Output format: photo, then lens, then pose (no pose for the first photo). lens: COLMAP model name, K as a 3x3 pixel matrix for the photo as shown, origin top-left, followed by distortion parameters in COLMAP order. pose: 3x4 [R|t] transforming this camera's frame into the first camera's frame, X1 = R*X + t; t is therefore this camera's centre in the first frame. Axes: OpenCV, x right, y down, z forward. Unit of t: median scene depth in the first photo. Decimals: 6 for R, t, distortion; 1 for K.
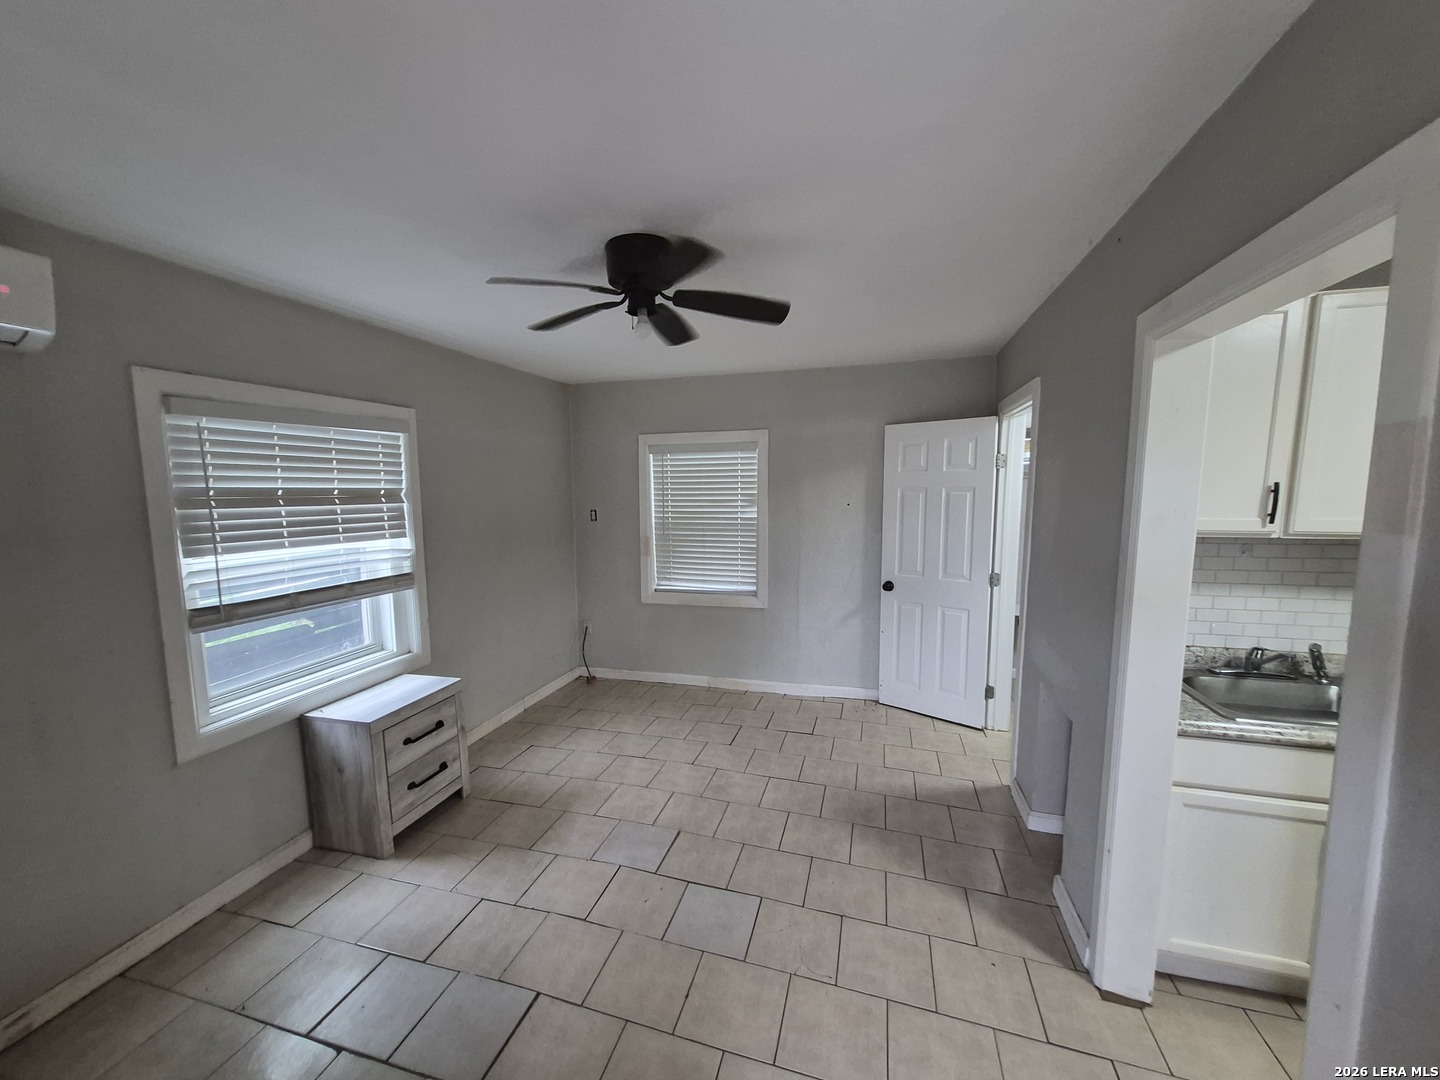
lens RADIAL K [[565.4, 0, 710.2], [0, 565.4, 542.8], [0, 0, 1]] dist [0.010953, -0.001710]
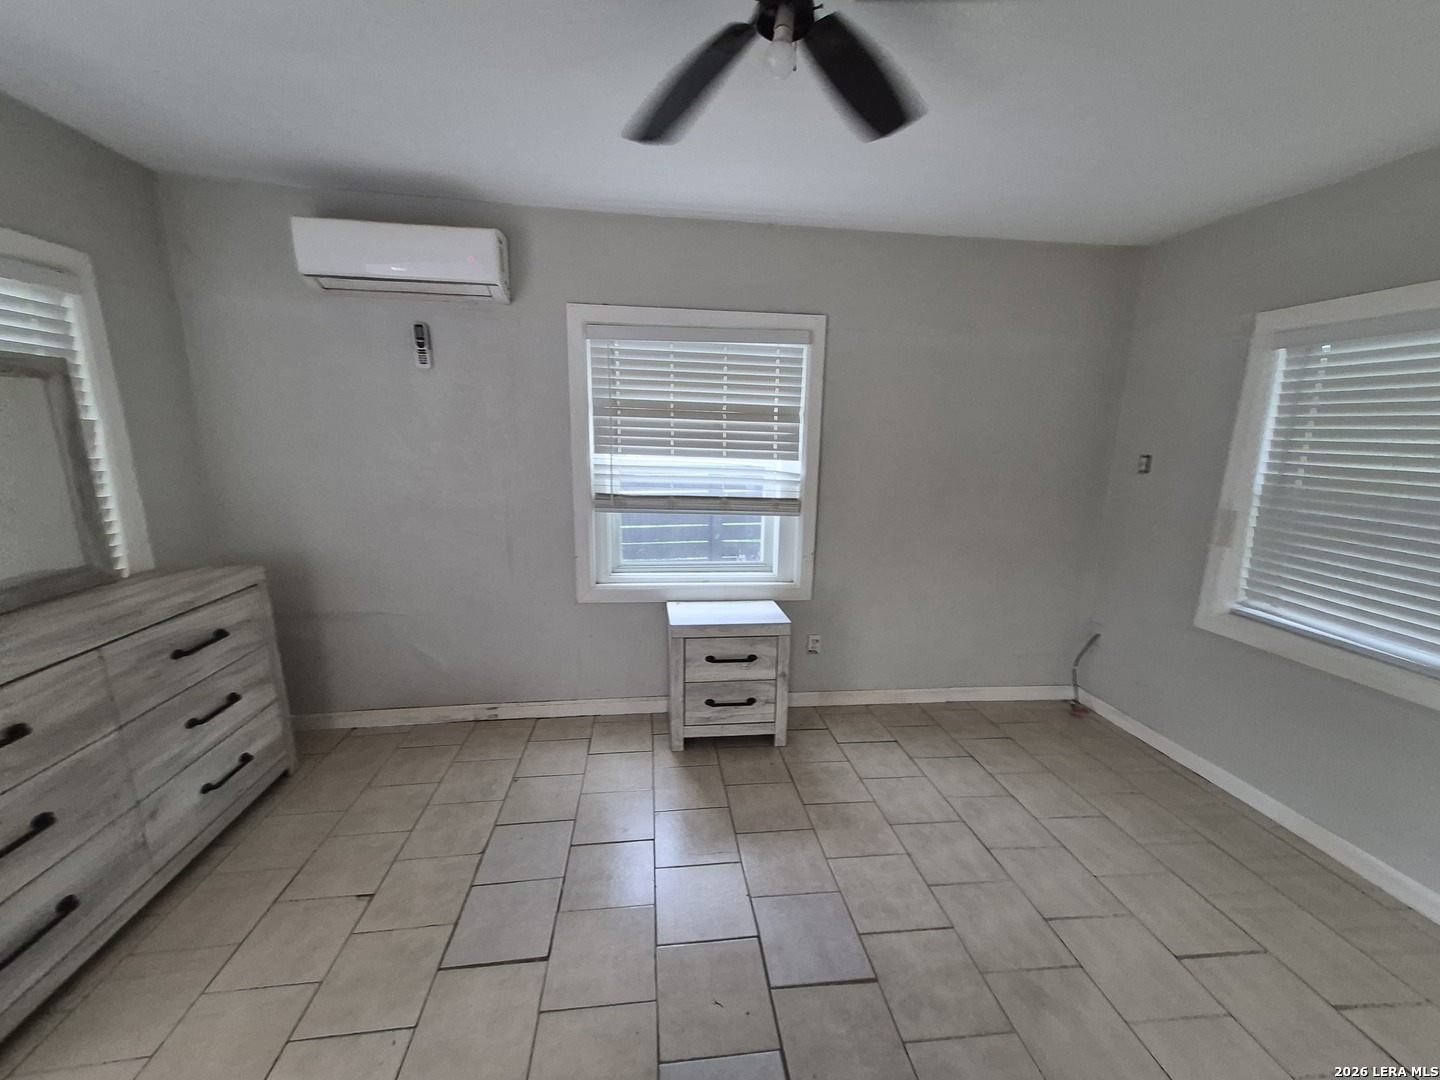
lens RADIAL K [[565.4, 0, 713.4], [0, 565.4, 544.7], [0, 0, 1]] dist [0.010953, -0.001710]
pose [[0.397504, 0.203943, -0.894650, 0.300424], [-0.123924, 0.977987, 0.167879, -0.014705], [0.909194, 0.044136, 0.414027, 0.544443]]
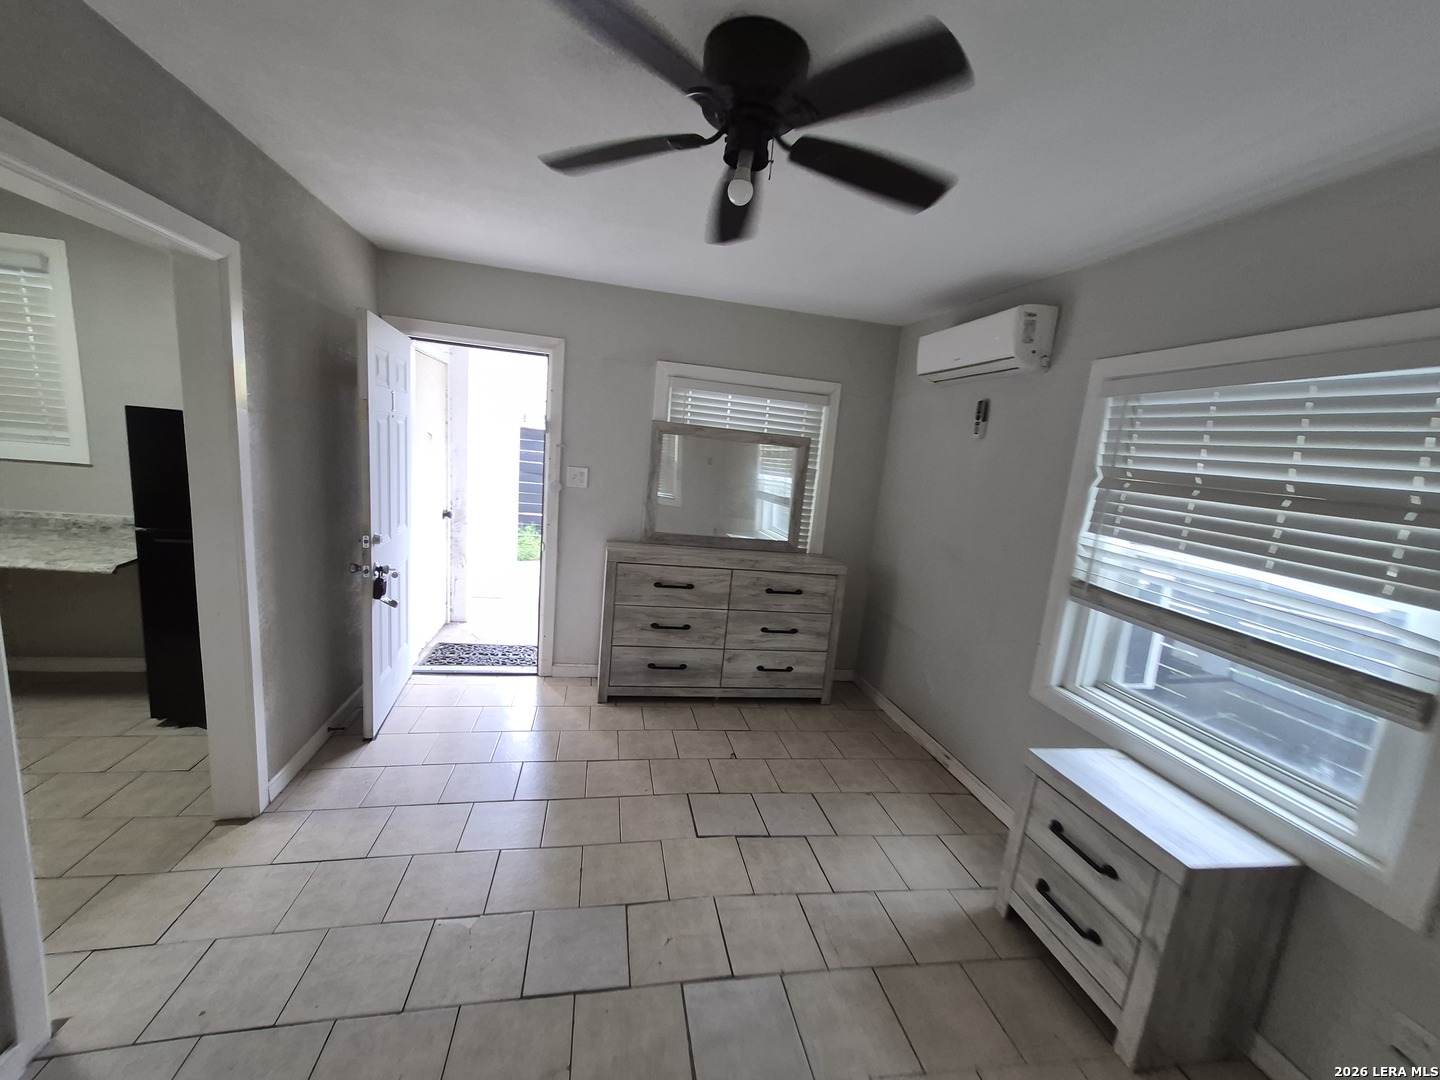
lens RADIAL K [[565.4, 0, 706.2], [0, 565.4, 547.0], [0, 0, 1]] dist [0.010953, -0.001710]
pose [[-0.887355, 0.007505, -0.461025, 0.166198], [-0.133835, 0.952629, 0.273107, -0.108567], [0.441236, 0.304044, -0.844315, 1.213898]]
